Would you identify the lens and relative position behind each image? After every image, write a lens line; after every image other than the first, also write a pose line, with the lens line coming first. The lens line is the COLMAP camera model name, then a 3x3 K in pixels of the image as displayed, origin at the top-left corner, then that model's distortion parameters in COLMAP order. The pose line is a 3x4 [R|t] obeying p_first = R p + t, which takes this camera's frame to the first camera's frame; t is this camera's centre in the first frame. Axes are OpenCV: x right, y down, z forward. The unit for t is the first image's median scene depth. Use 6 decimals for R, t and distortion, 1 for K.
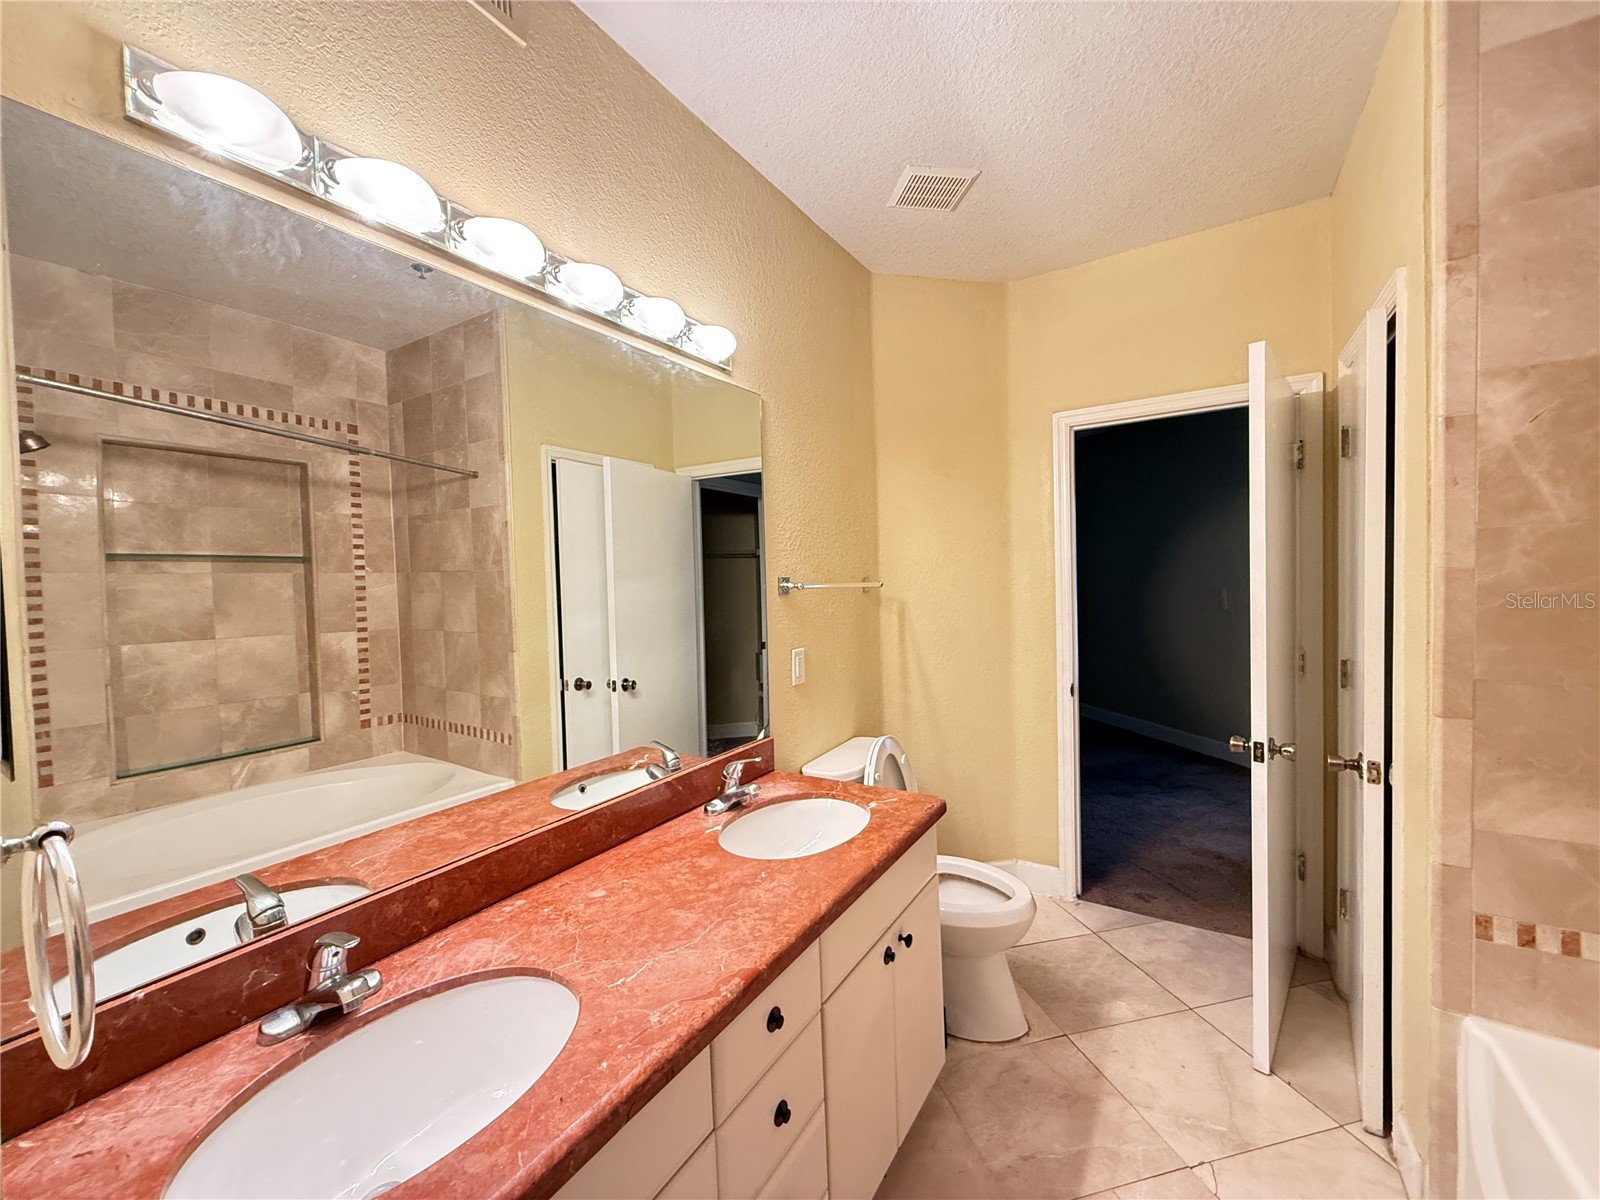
lens RADIAL K [[639.5, 0, 798.7], [0, 639.5, 597.3], [0, 0, 1]] dist [-0.001570, 0.001051]
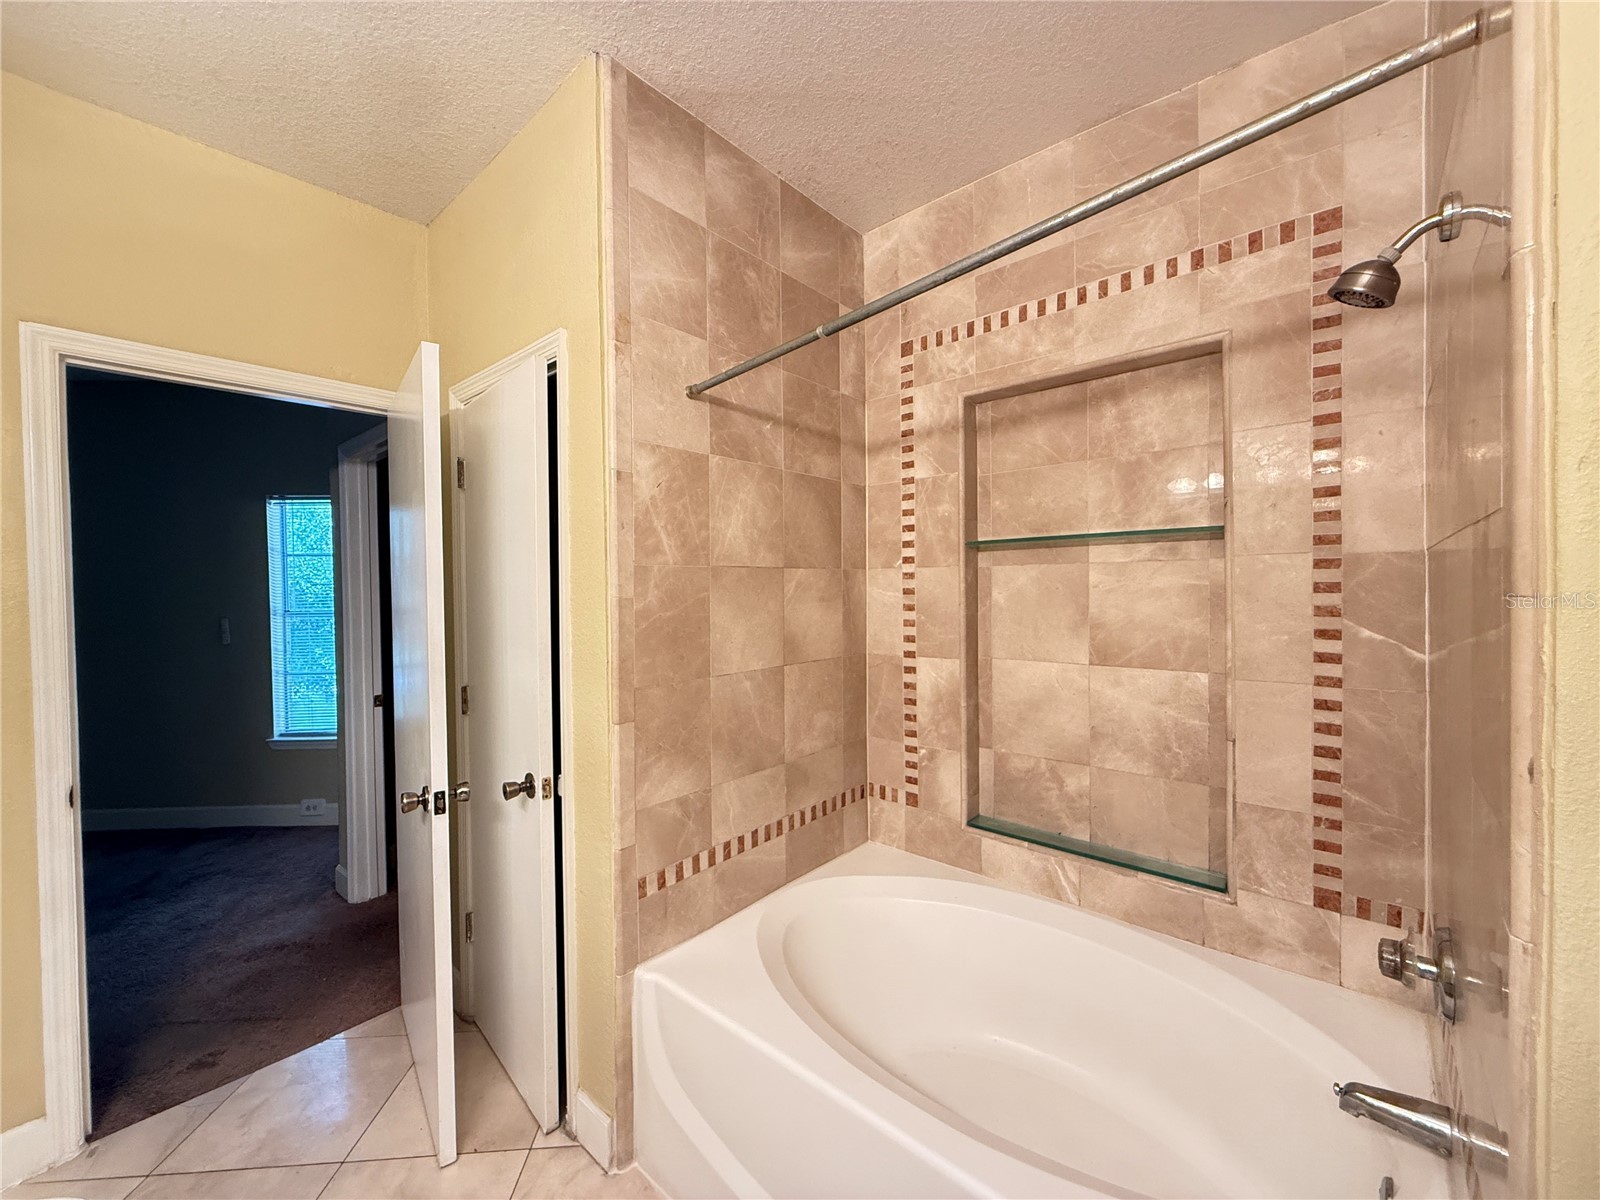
lens RADIAL K [[639.5, 0, 798.7], [0, 639.5, 597.5], [0, 0, 1]] dist [-0.001570, 0.001051]
pose [[0.167110, 0.006193, 0.985919, -0.099122], [0.035519, 0.999293, -0.012297, -0.019042], [-0.985298, 0.037074, 0.166772, 0.469427]]
